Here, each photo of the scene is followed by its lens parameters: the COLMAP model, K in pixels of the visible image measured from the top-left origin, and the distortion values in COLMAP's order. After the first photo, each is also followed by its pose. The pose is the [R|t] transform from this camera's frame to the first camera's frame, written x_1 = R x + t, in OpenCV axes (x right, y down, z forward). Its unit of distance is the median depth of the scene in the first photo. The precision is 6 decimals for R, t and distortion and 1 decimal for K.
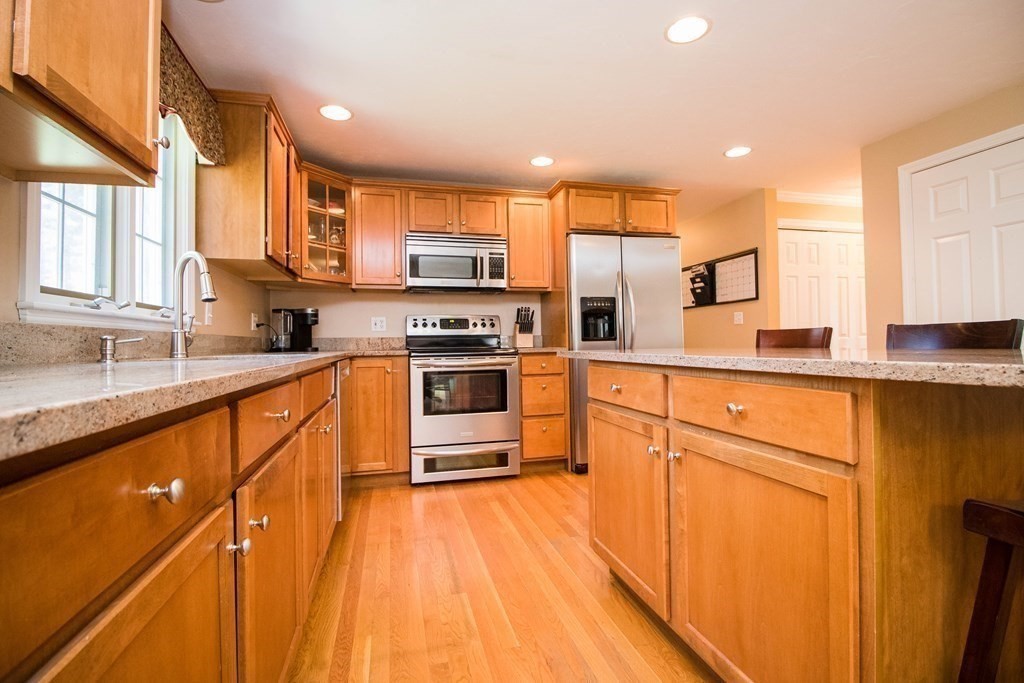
lens RADIAL K [[476.4, 0, 518.6], [0, 476.4, 338.8], [0, 0, 1]] dist [-0.010799, -0.004025]
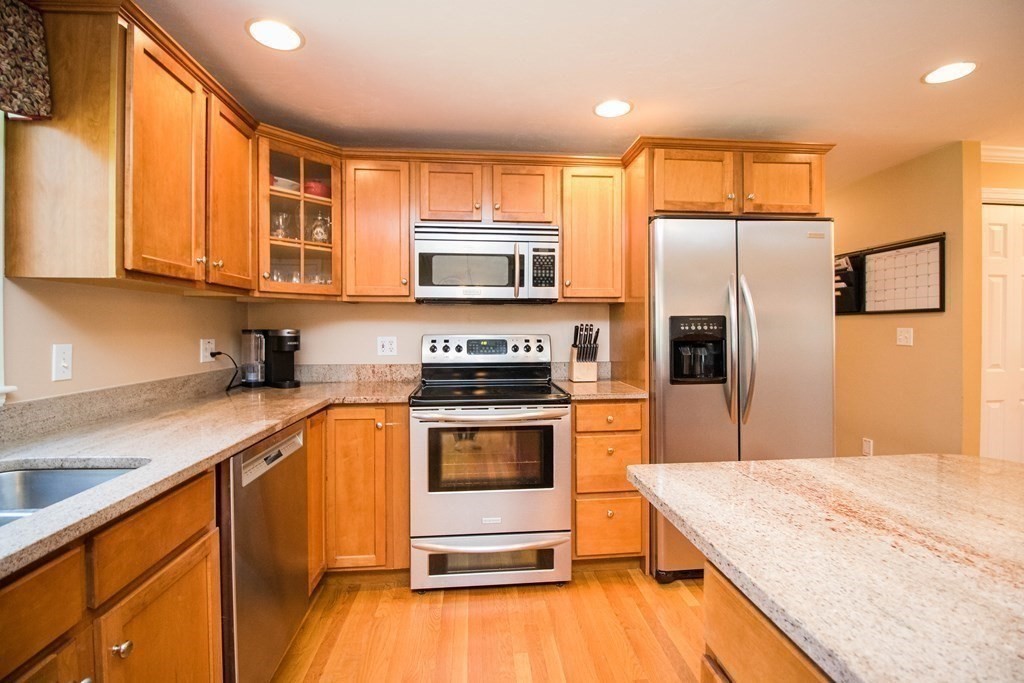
lens RADIAL K [[476.4, 0, 517.8], [0, 476.4, 335.9], [0, 0, 1]] dist [-0.010799, -0.004025]
pose [[0.987007, 0.014838, -0.159989, 0.029869], [-0.010939, 0.999622, 0.025226, -0.074343], [0.160302, -0.023148, 0.986796, 0.324797]]
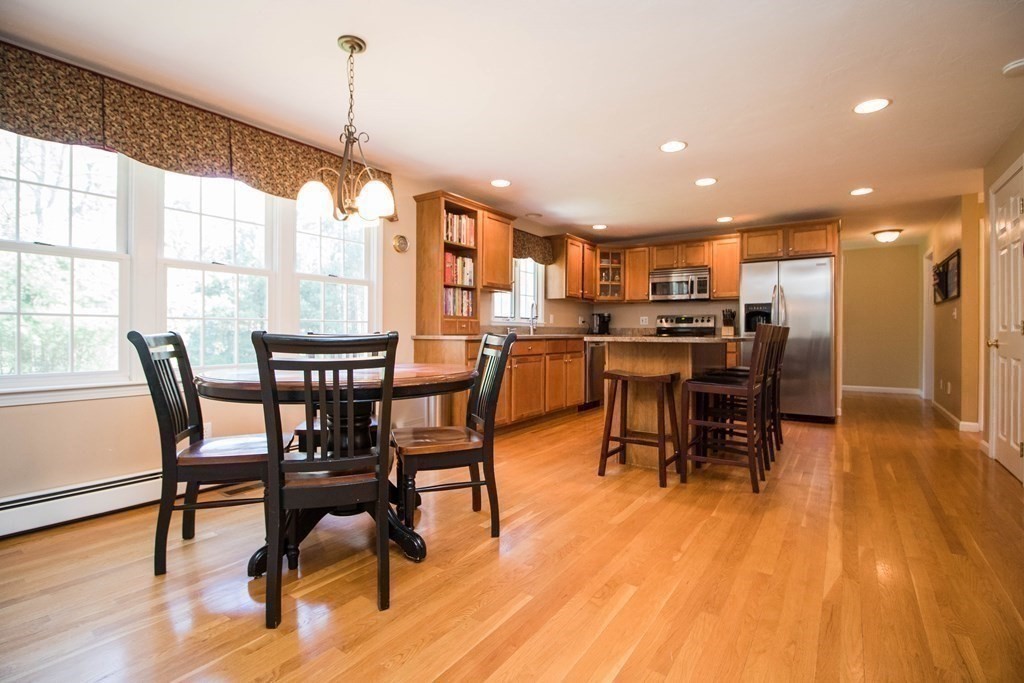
lens RADIAL K [[476.4, 0, 530.0], [0, 476.4, 335.9], [0, 0, 1]] dist [-0.010799, -0.004025]
pose [[0.672134, 0.022782, -0.740079, 0.810685], [-0.008169, 0.999694, 0.023355, -0.012768], [0.740384, -0.009652, 0.672114, -0.569802]]
